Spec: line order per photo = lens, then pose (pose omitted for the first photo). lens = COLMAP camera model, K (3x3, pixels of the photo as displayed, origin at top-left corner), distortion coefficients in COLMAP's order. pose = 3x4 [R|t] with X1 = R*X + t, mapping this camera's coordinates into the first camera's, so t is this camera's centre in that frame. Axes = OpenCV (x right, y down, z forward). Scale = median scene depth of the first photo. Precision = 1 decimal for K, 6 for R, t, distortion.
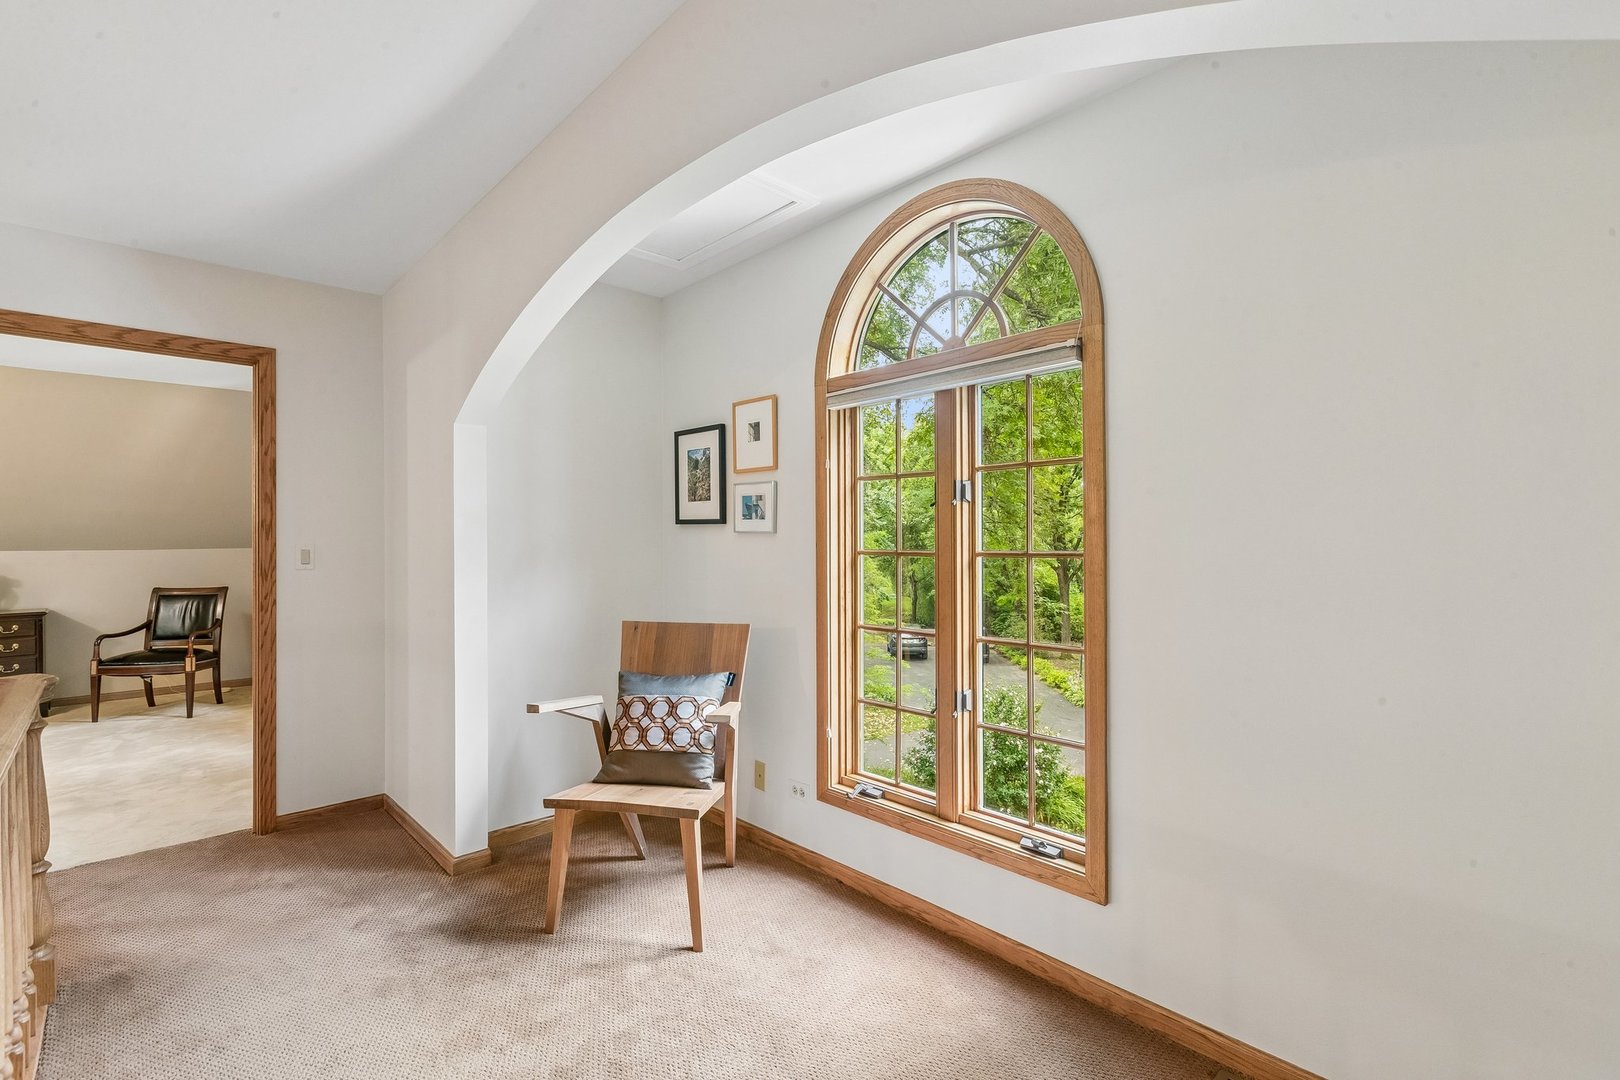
lens RADIAL K [[731.9, 0, 837.2], [0, 731.9, 528.6], [0, 0, 1]] dist [0.003729, -0.002121]
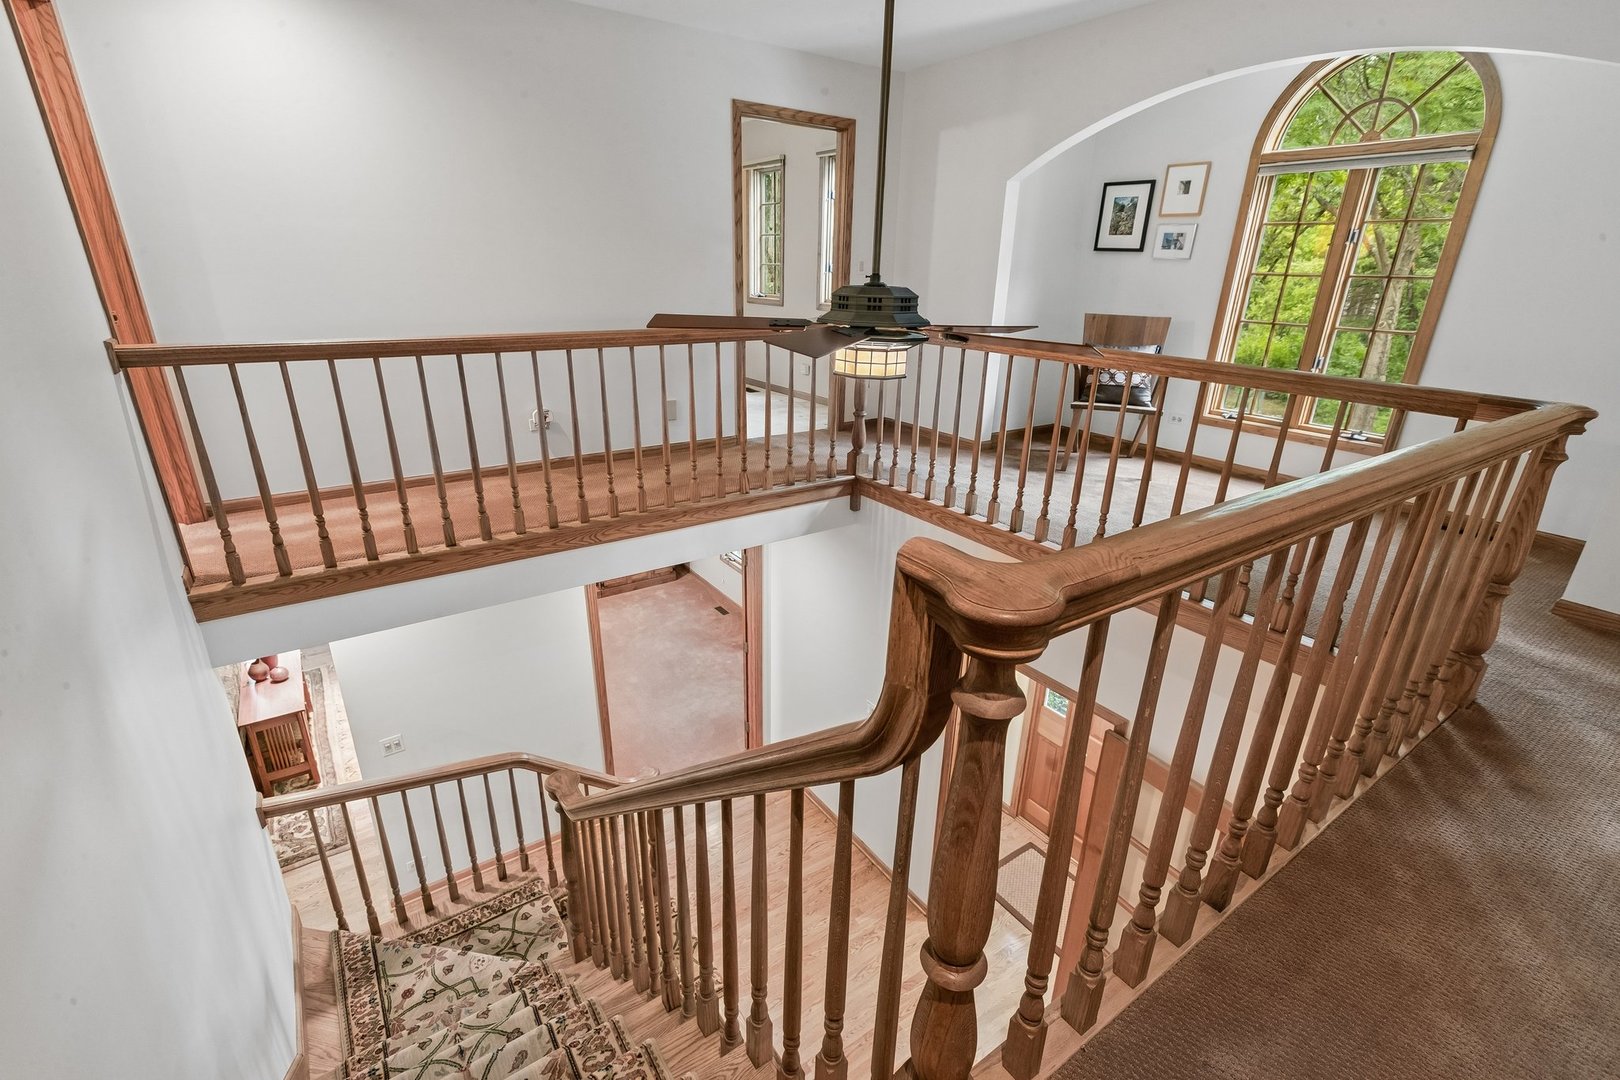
lens RADIAL K [[731.9, 0, 811.0], [0, 731.9, 551.2], [0, 0, 1]] dist [0.003729, -0.002121]
pose [[0.988667, 0.082050, -0.125723, -0.629389], [-0.029258, 0.926684, 0.374700, 0.020974], [0.147249, -0.366775, 0.918582, -0.800555]]
